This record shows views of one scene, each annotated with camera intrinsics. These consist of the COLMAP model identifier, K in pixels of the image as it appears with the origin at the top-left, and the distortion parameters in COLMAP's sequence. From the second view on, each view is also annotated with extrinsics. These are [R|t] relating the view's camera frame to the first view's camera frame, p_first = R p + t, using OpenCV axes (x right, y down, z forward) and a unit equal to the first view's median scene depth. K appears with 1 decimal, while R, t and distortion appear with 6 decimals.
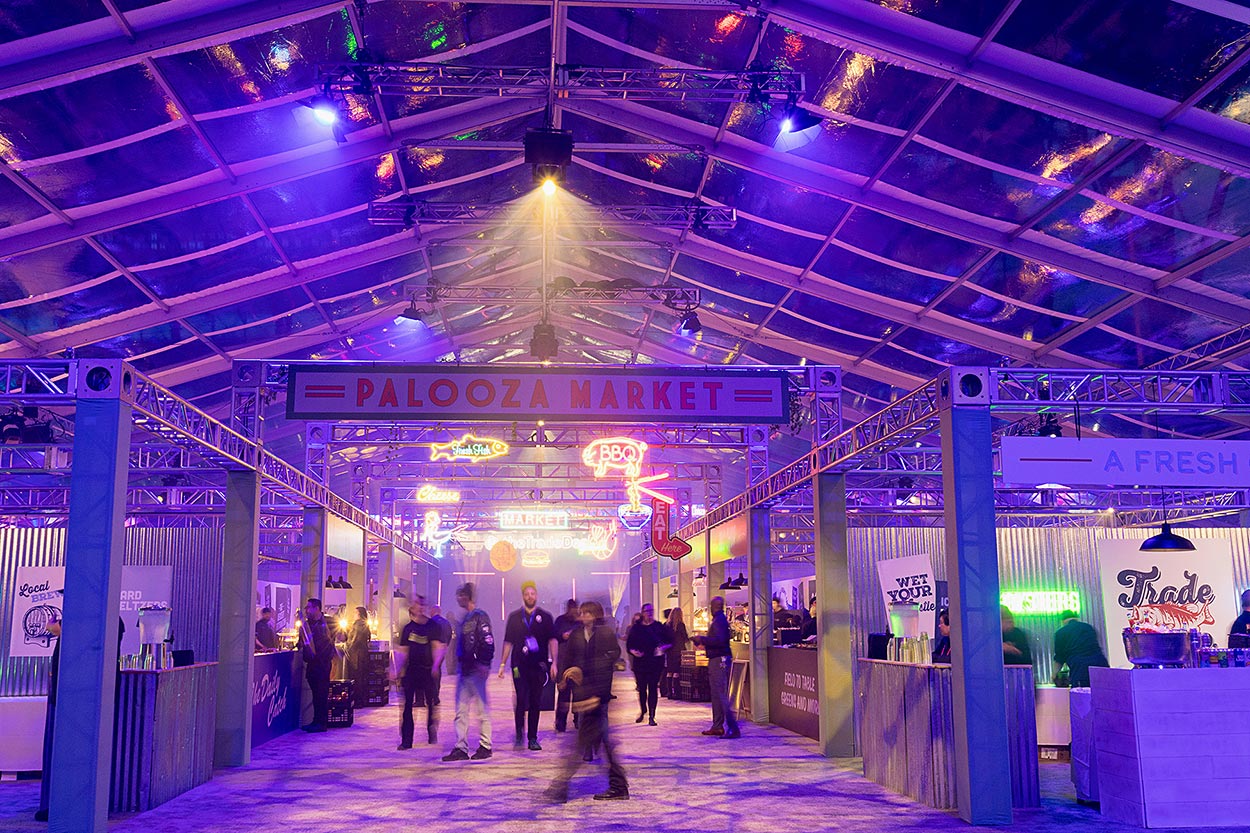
lens RADIAL K [[1169.5, 0, 625.0], [0, 1169.5, 416.5], [0, 0, 1]] dist [0.001312, -0.001463]
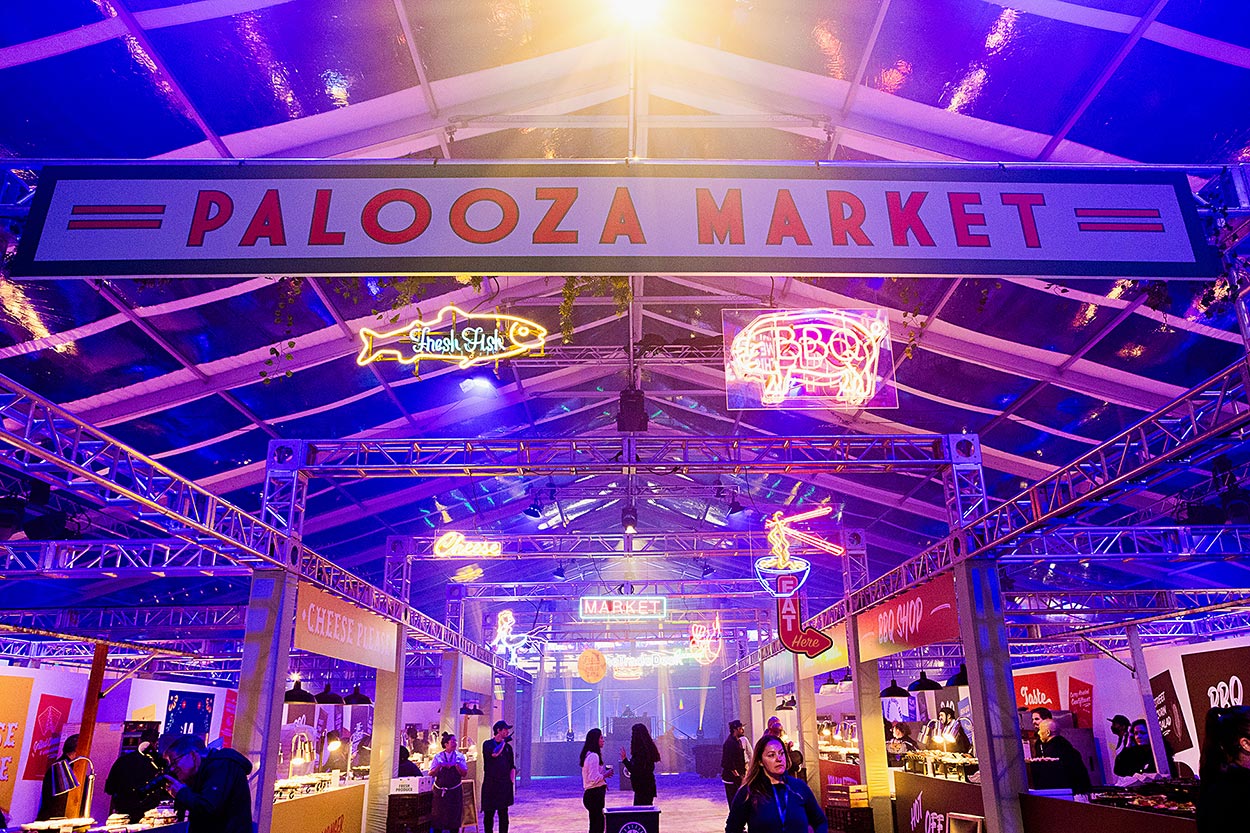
lens RADIAL K [[838.0, 0, 653.5], [0, 838.0, 437.2], [0, 0, 1]] dist [-0.003033, 0.000574]
pose [[0.998713, -0.029114, -0.041528, -0.039505], [0.022026, 0.986554, -0.161947, 0.083372], [0.045685, 0.160823, 0.985925, 0.546355]]
